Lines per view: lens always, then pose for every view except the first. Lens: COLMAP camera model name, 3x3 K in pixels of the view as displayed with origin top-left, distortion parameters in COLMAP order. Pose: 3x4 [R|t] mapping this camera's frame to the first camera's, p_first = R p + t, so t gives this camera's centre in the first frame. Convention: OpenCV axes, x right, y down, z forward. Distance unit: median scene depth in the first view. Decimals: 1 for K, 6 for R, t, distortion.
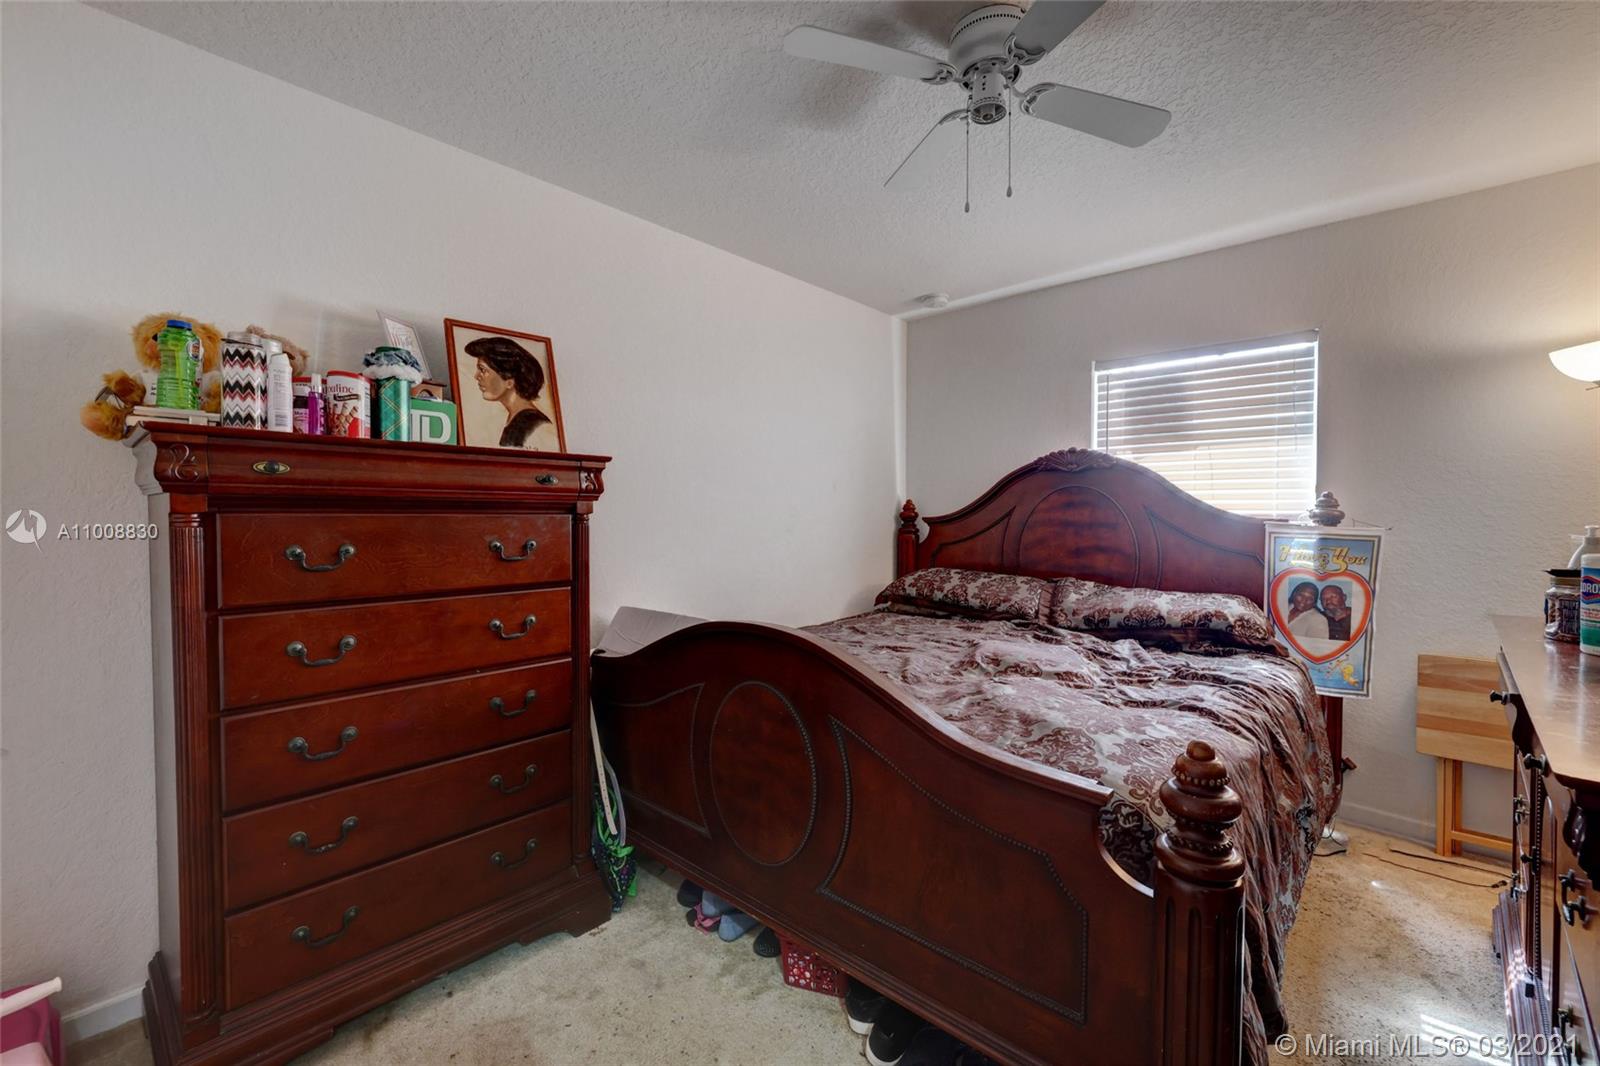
lens RADIAL K [[664.9, 0, 796.9], [0, 664.9, 528.8], [0, 0, 1]] dist [-0.001392, -0.000236]
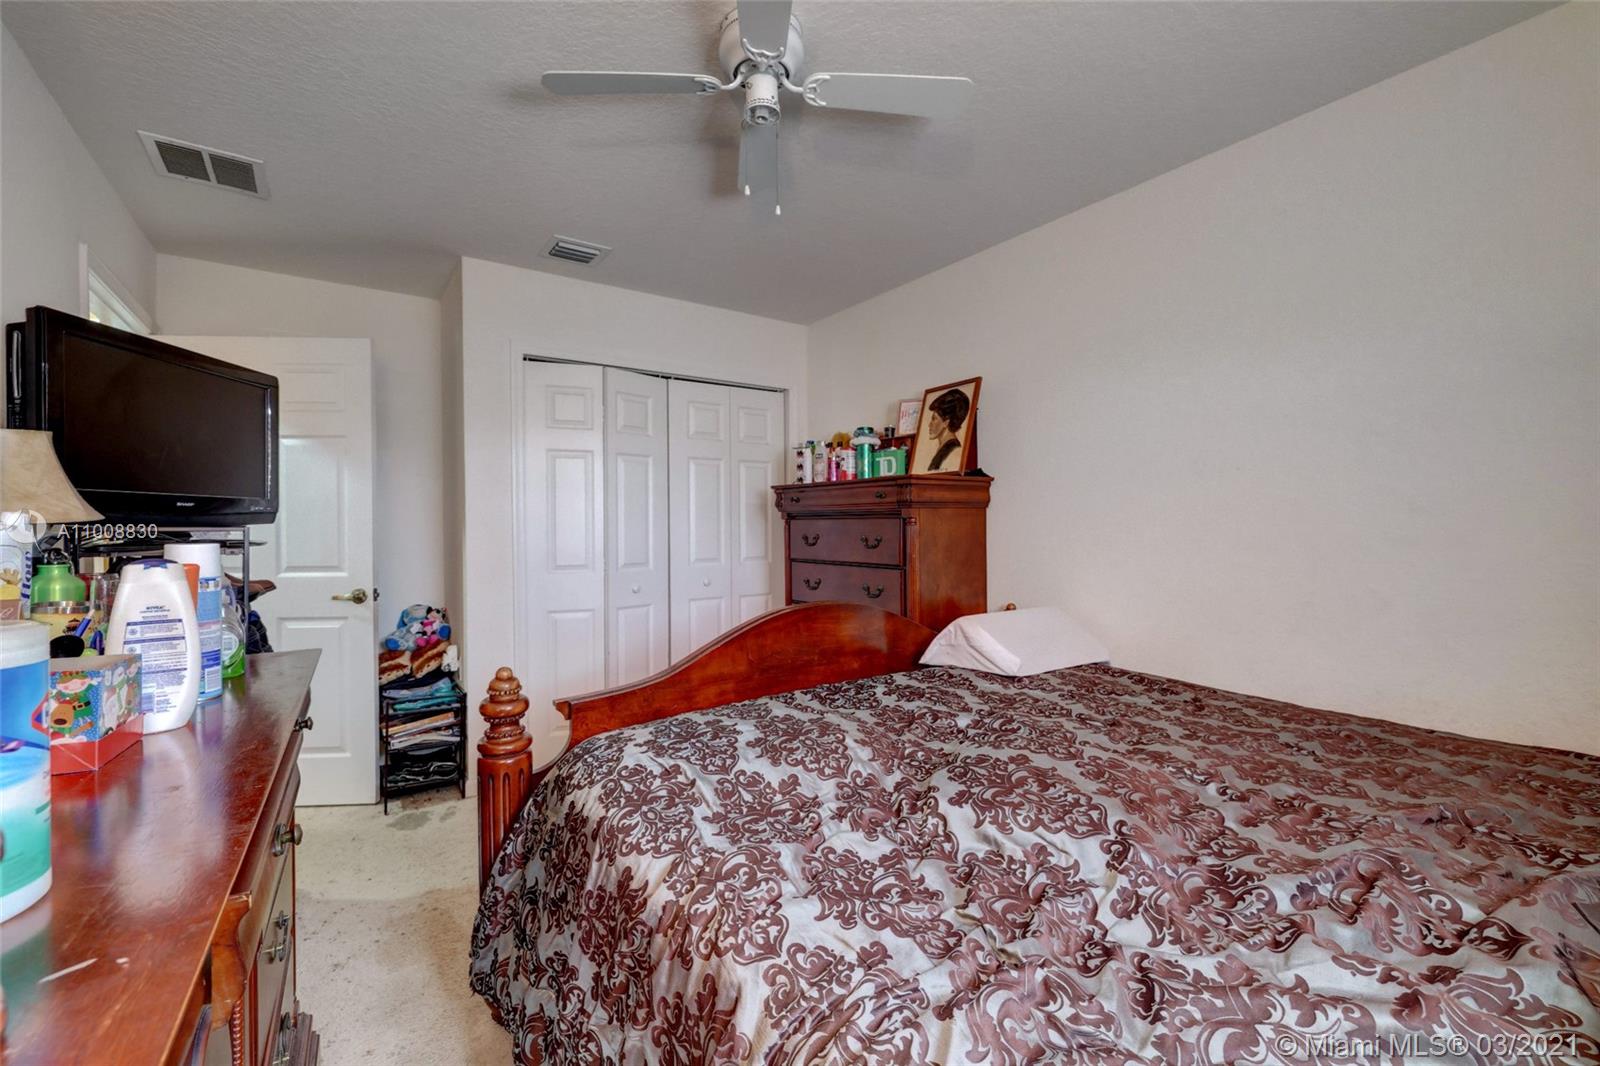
lens RADIAL K [[665.4, 0, 802.9], [0, 665.4, 532.0], [0, 0, 1]] dist [-0.001426, -0.000346]
pose [[-0.186985, 0.008913, -0.982322, 1.012917], [-0.010011, 0.999890, 0.010979, -0.004948], [0.982312, 0.011887, -0.186875, 0.995779]]
